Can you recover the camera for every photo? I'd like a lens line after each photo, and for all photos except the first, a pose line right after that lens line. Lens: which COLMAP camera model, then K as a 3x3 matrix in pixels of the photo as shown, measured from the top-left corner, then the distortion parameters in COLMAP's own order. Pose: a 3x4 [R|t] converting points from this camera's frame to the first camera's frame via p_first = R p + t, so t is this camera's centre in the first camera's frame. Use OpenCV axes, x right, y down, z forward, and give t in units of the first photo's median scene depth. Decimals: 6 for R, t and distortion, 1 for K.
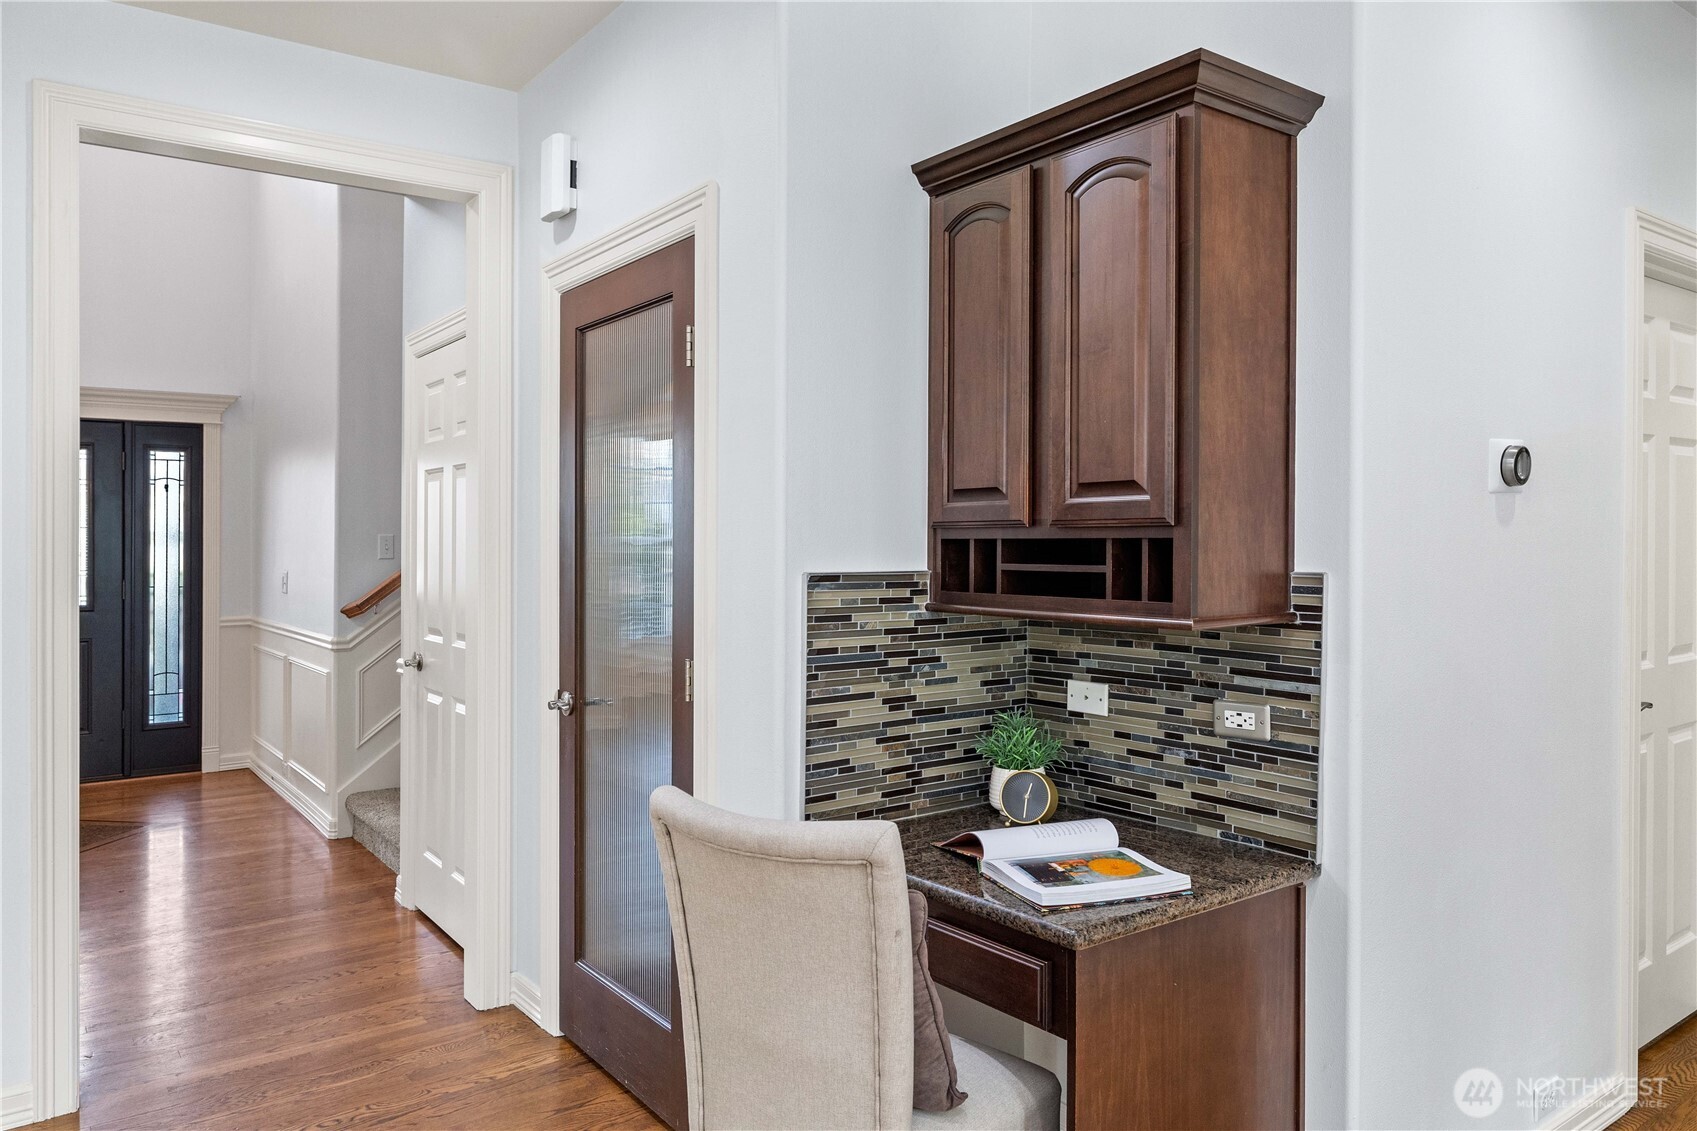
lens RADIAL K [[1168.0, 0, 848.3], [0, 1168.0, 557.9], [0, 0, 1]] dist [-0.001698, -0.000150]
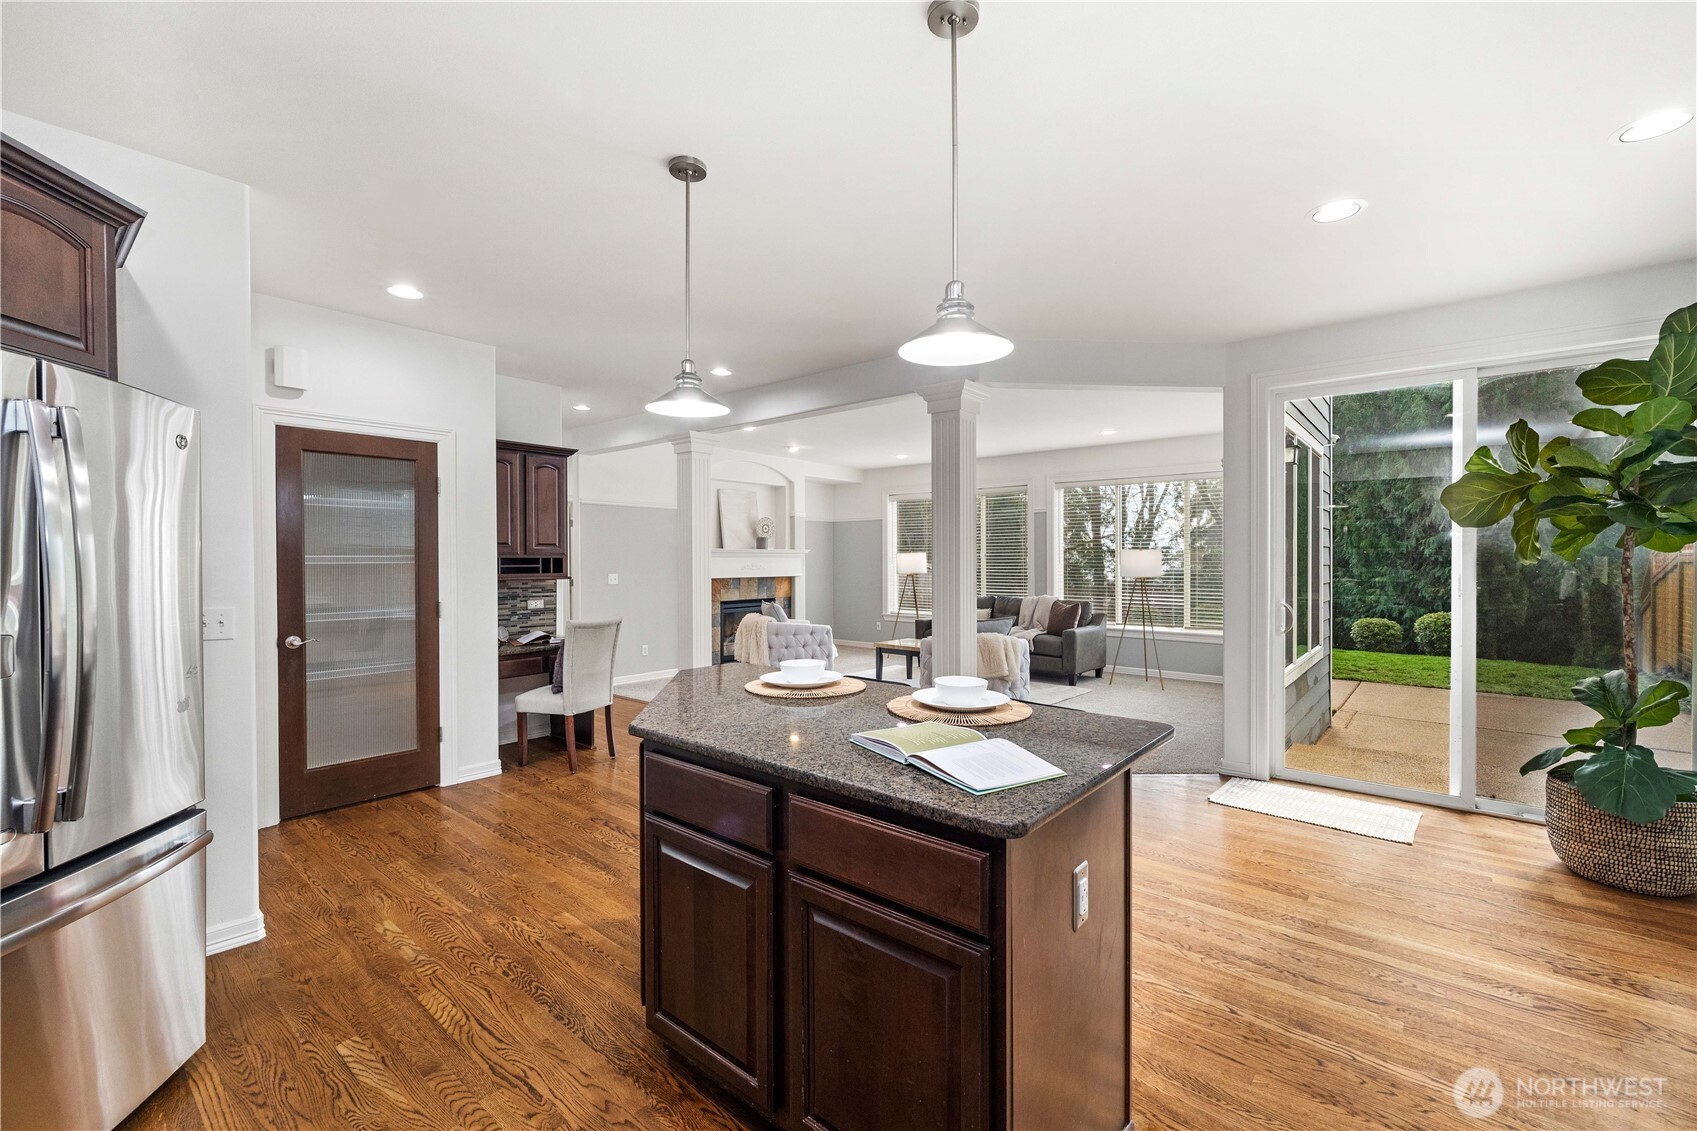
lens RADIAL K [[706.6, 0, 847.1], [0, 706.6, 566.3], [0, 0, 1]] dist [0.000574, -0.000570]
pose [[-0.225179, -0.011435, 0.974250, -2.142541], [0.008524, 0.999870, 0.013706, -0.011796], [-0.974280, 0.011391, -0.225053, 0.501127]]
